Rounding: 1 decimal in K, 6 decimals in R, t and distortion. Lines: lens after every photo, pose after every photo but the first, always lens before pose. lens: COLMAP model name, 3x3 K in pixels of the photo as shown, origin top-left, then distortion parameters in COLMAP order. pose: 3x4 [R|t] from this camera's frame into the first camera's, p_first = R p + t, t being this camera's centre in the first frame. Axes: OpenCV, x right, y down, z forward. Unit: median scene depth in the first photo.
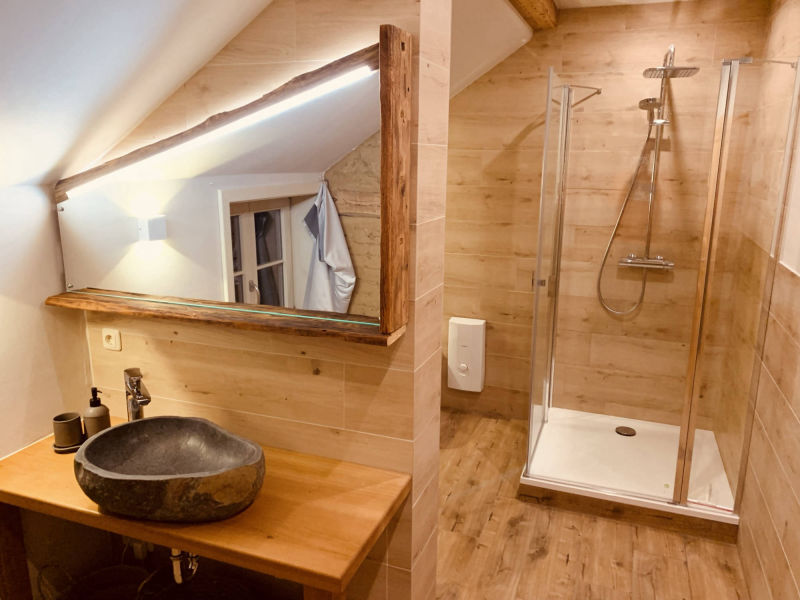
lens RADIAL K [[614.1, 0, 400.0], [0, 614.1, 300.0], [0, 0, 1]] dist [0.011075, -0.003585]
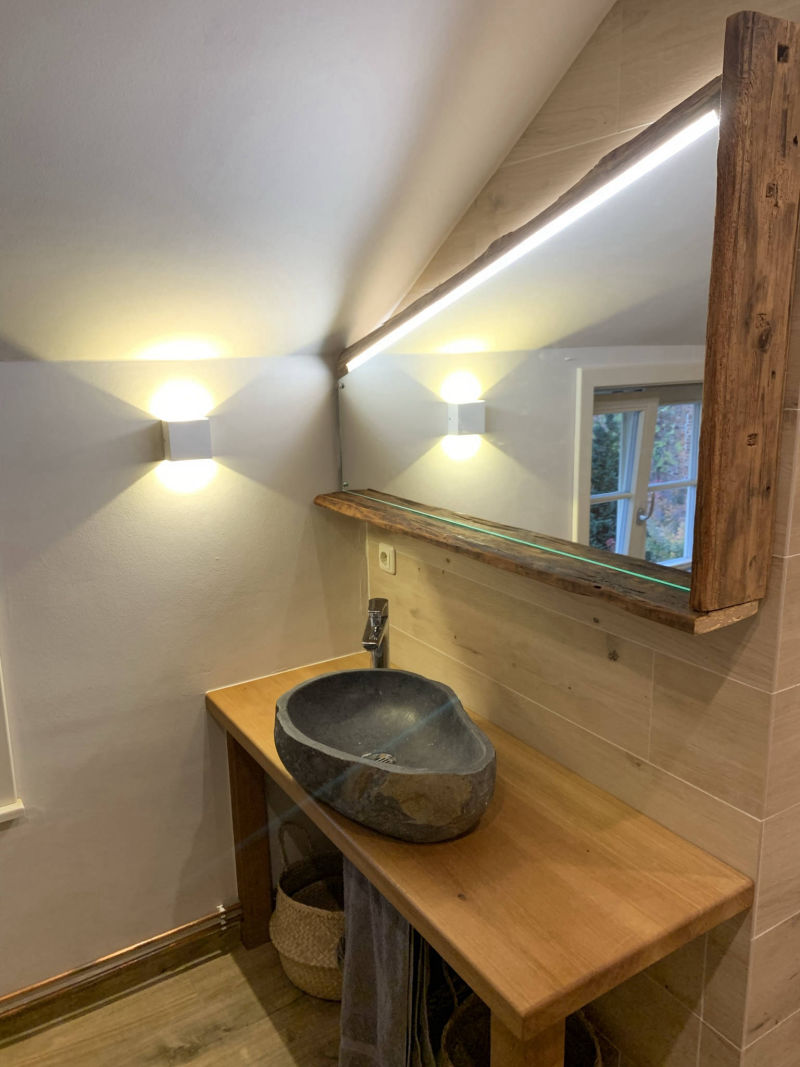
lens RADIAL K [[803.7, 0, 400.0], [0, 803.7, 533.5], [0, 0, 1]] dist [-0.006278, -0.001151]
pose [[0.792319, 0.115617, -0.599052, 0.162109], [-0.117904, 0.992387, 0.035589, -0.005216], [0.598606, 0.042432, 0.799919, 0.248698]]
